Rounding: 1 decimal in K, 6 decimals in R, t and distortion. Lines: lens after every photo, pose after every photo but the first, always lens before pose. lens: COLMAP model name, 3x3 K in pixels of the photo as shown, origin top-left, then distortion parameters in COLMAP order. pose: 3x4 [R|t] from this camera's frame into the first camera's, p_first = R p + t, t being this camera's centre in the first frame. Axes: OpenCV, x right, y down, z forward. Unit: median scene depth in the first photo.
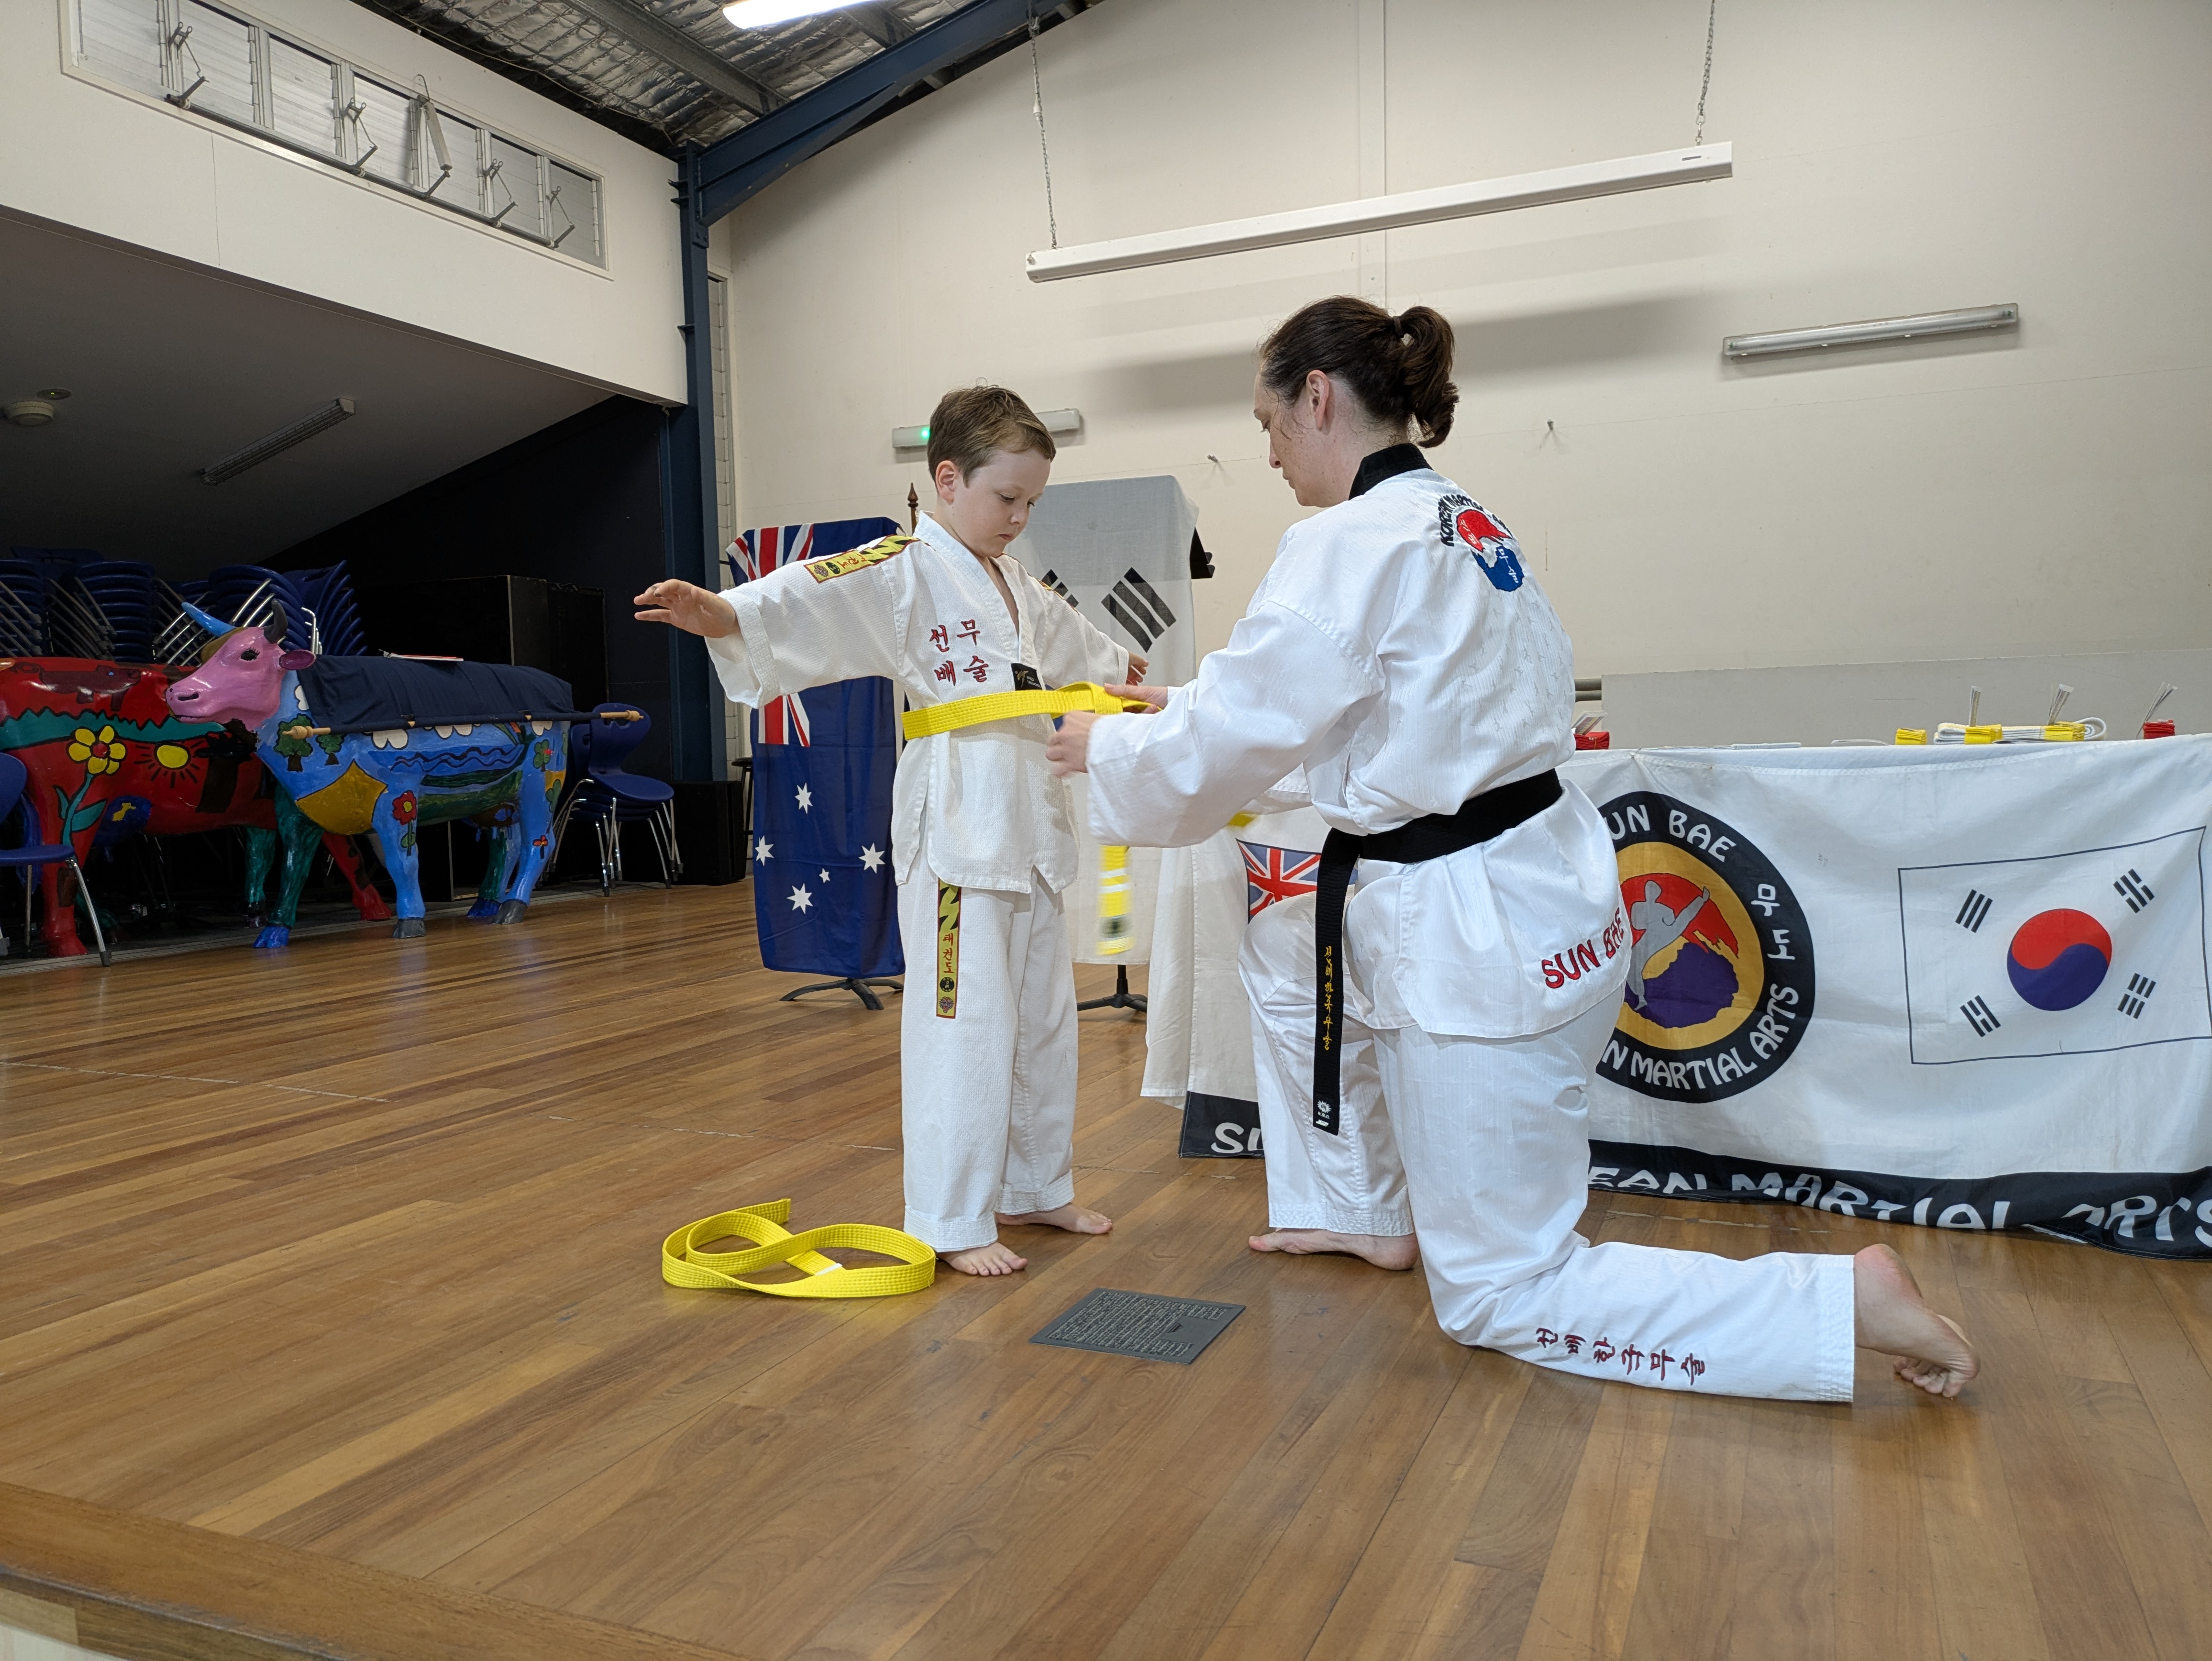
lens RADIAL K [[1644.3, 0, 1085.3], [0, 1644.3, 837.3], [0, 0, 1]] dist [0.048103, -0.038565]
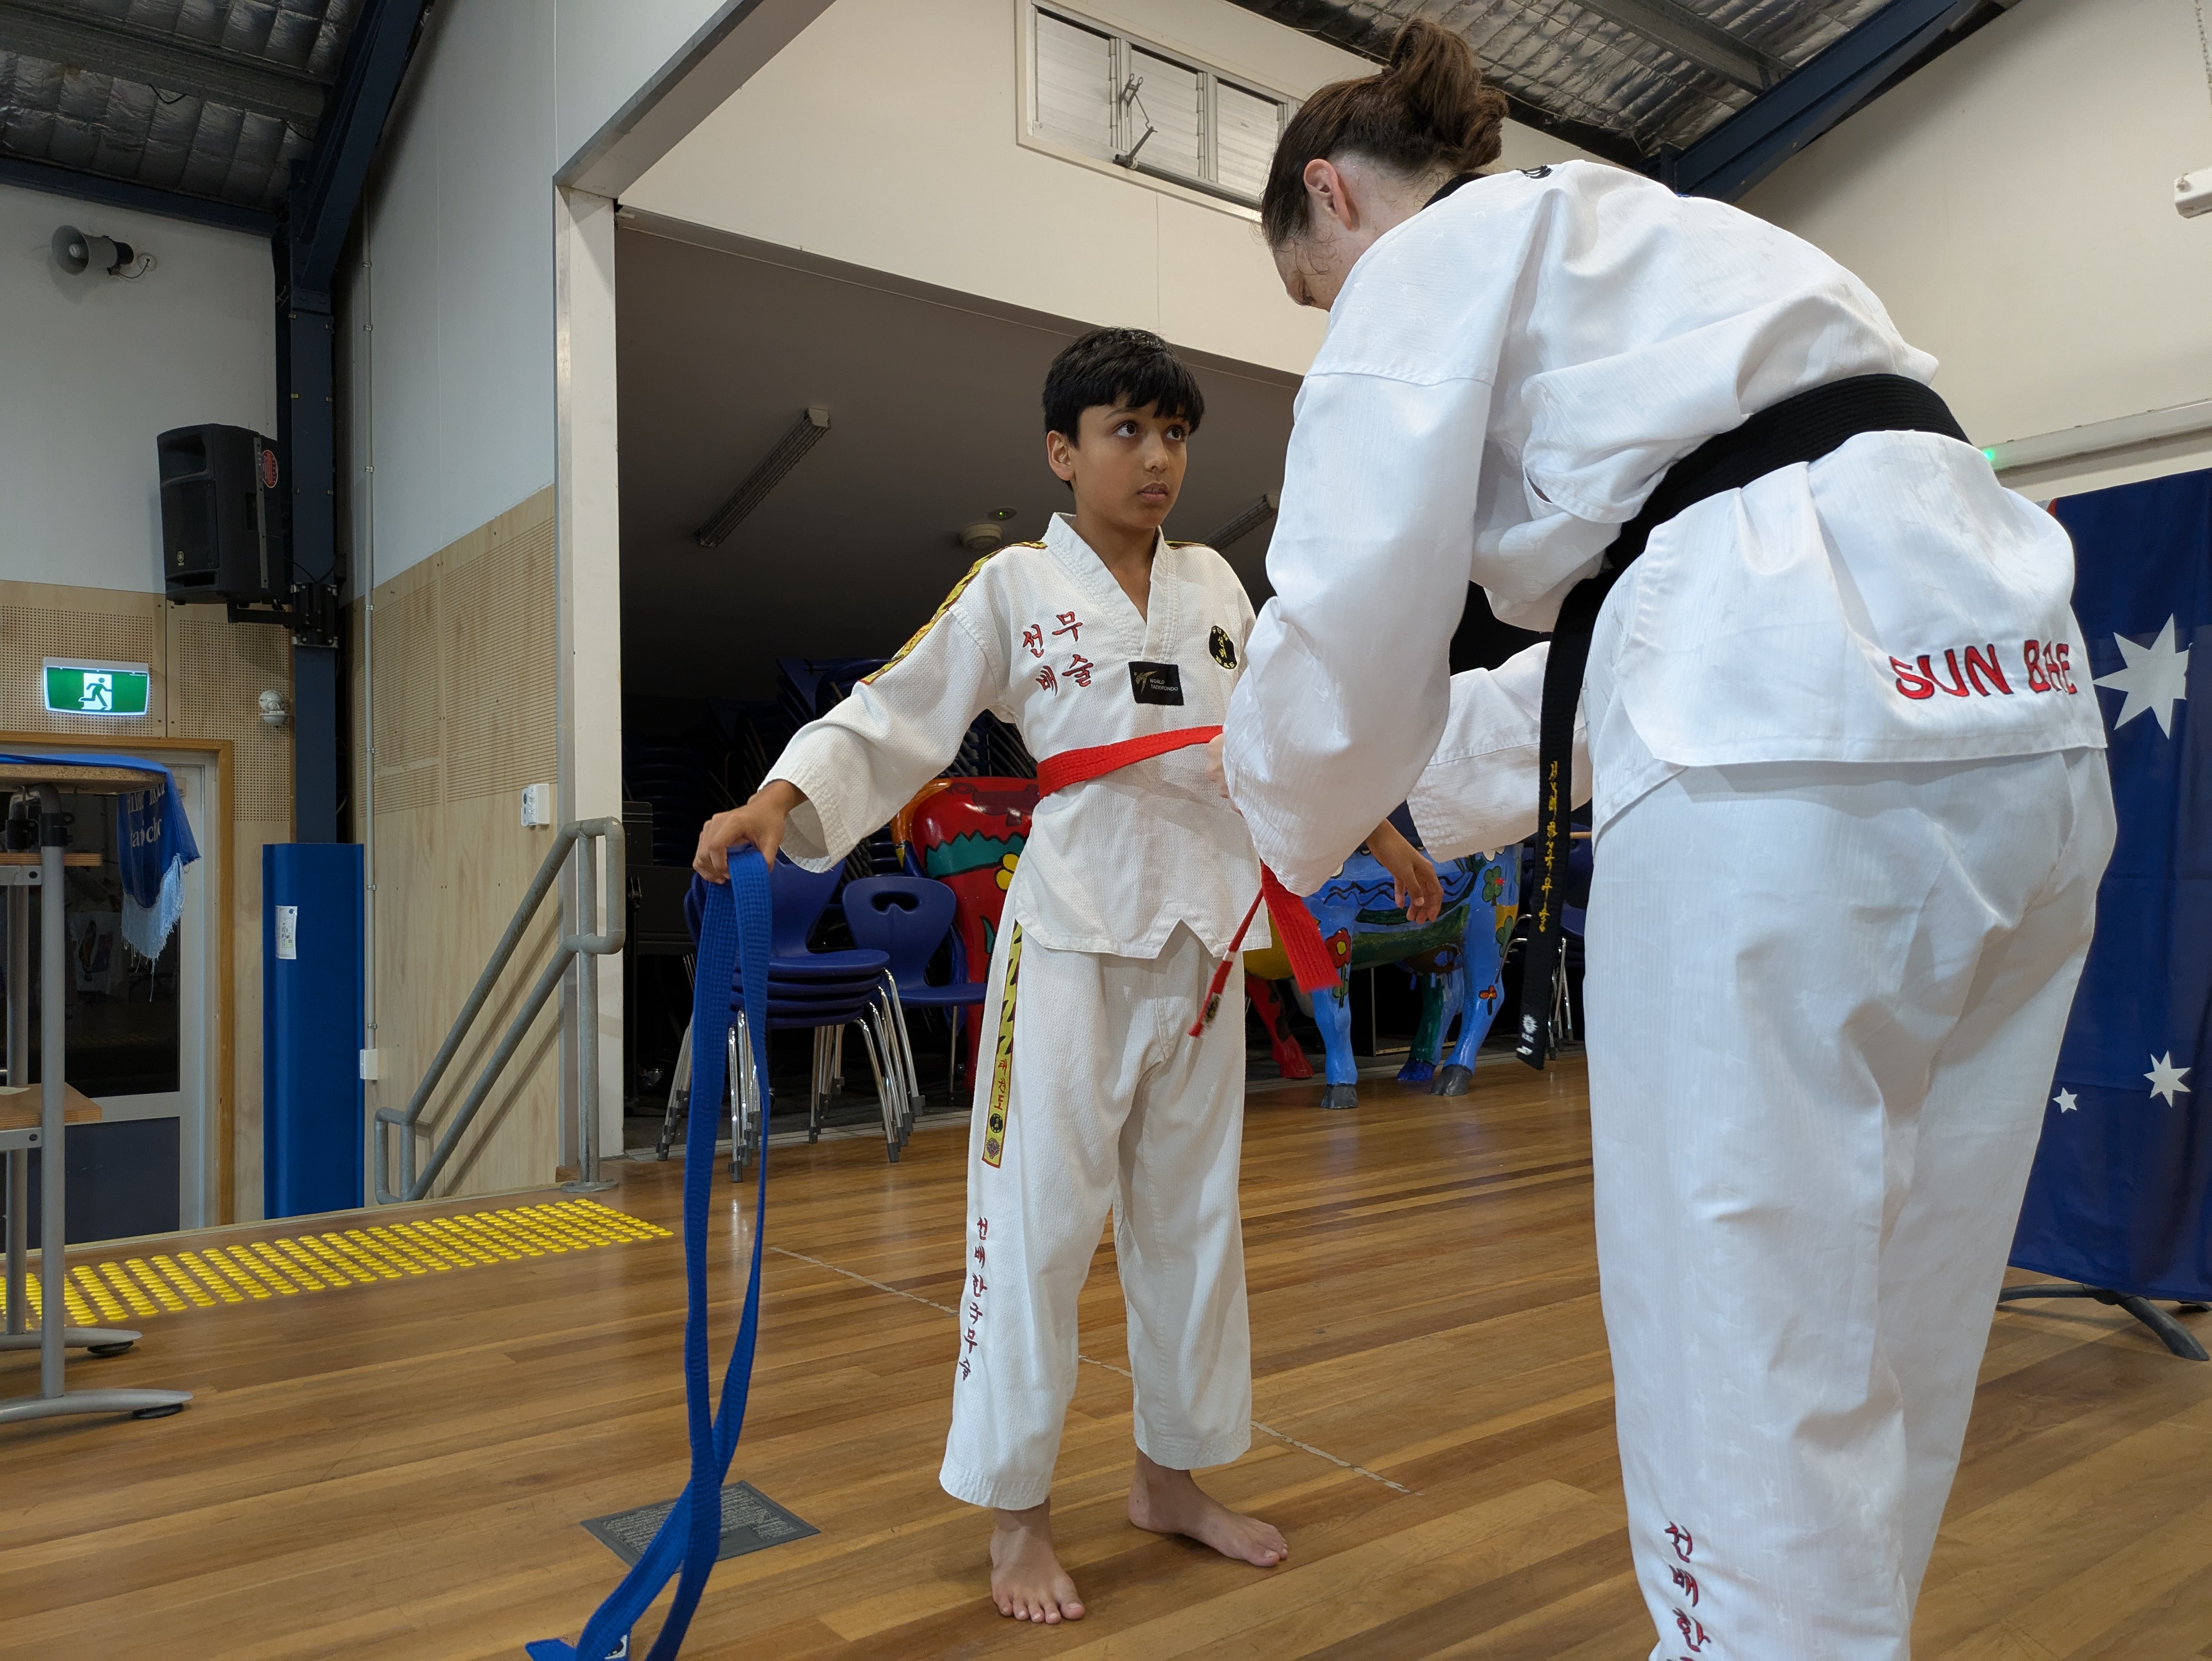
lens RADIAL K [[1644.3, 0, 1105.7], [0, 1644.3, 857.1], [0, 0, 1]] dist [0.048103, -0.038565]
pose [[0.880254, -0.000876, -0.474502, -0.120465], [-0.030020, 0.997892, -0.057534, -0.012546], [0.473552, 0.064890, 0.878372, 0.217218]]
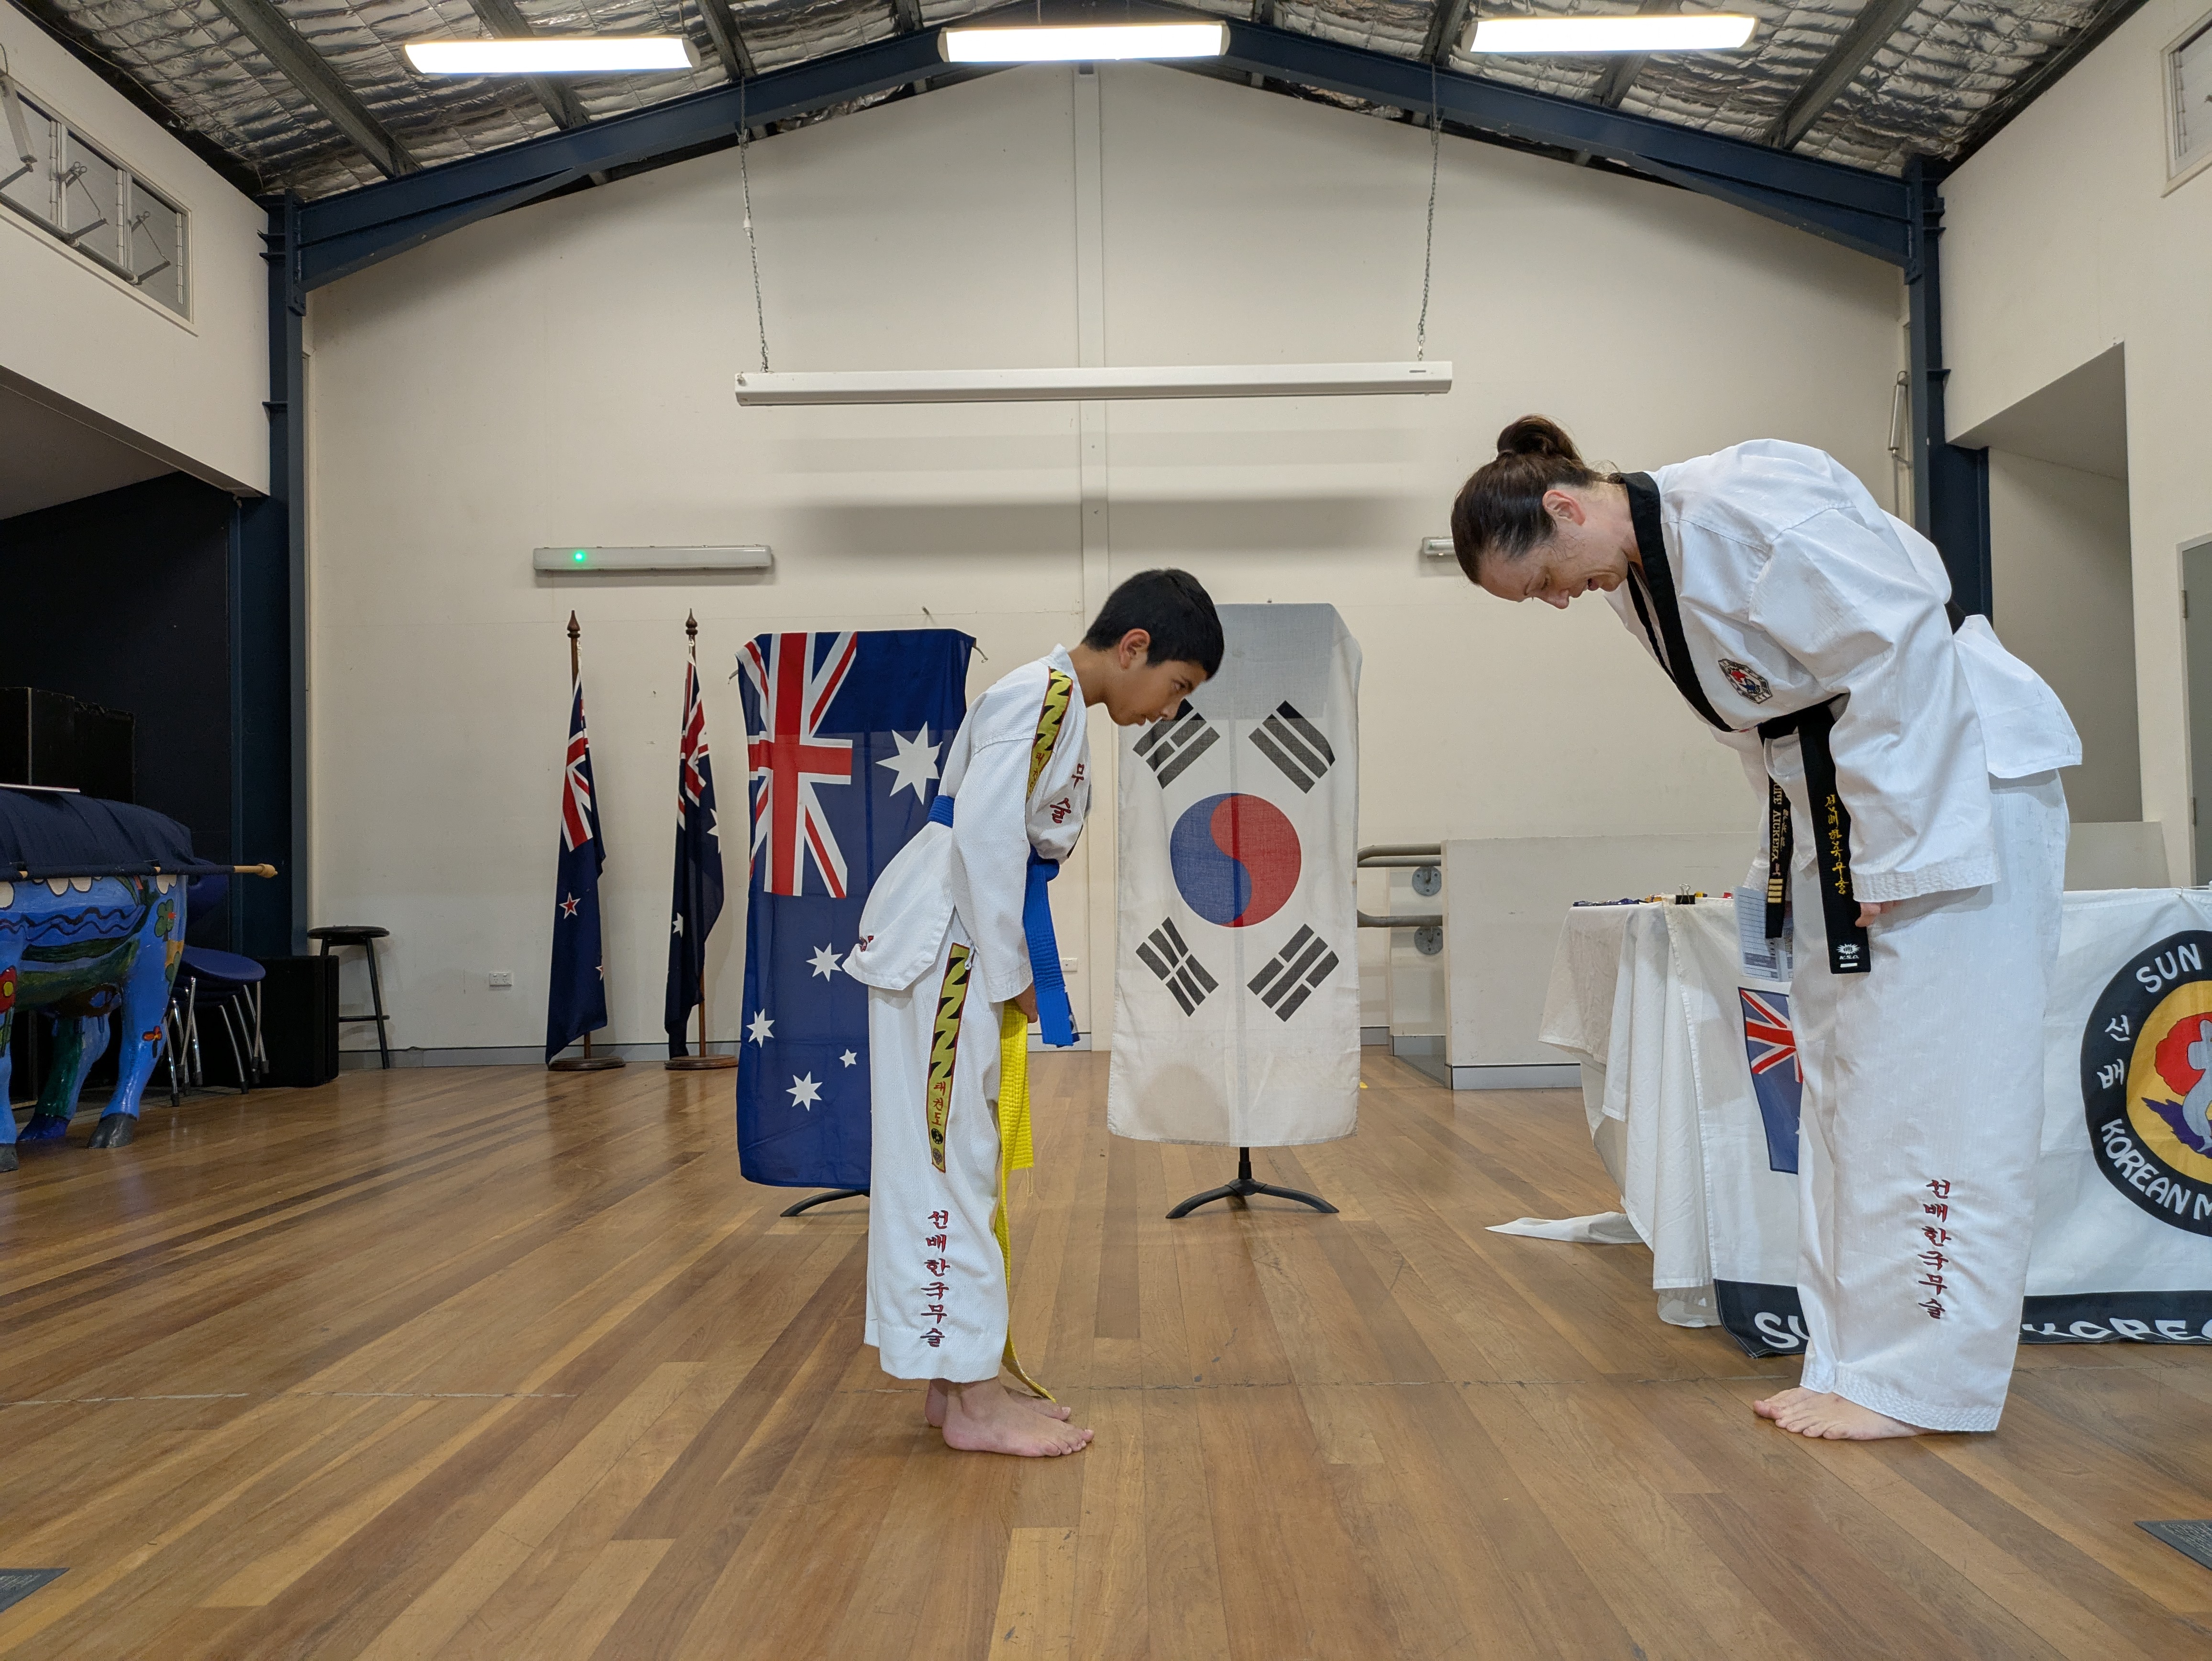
lens RADIAL K [[1644.3, 0, 1129.3], [0, 1644.3, 855.5], [0, 0, 1]] dist [0.048103, -0.038565]
pose [[0.912657, 0.017492, 0.408352, -0.250619], [0.022882, 0.995330, -0.093777, 0.002806], [-0.408085, 0.094930, 0.907995, 0.130555]]
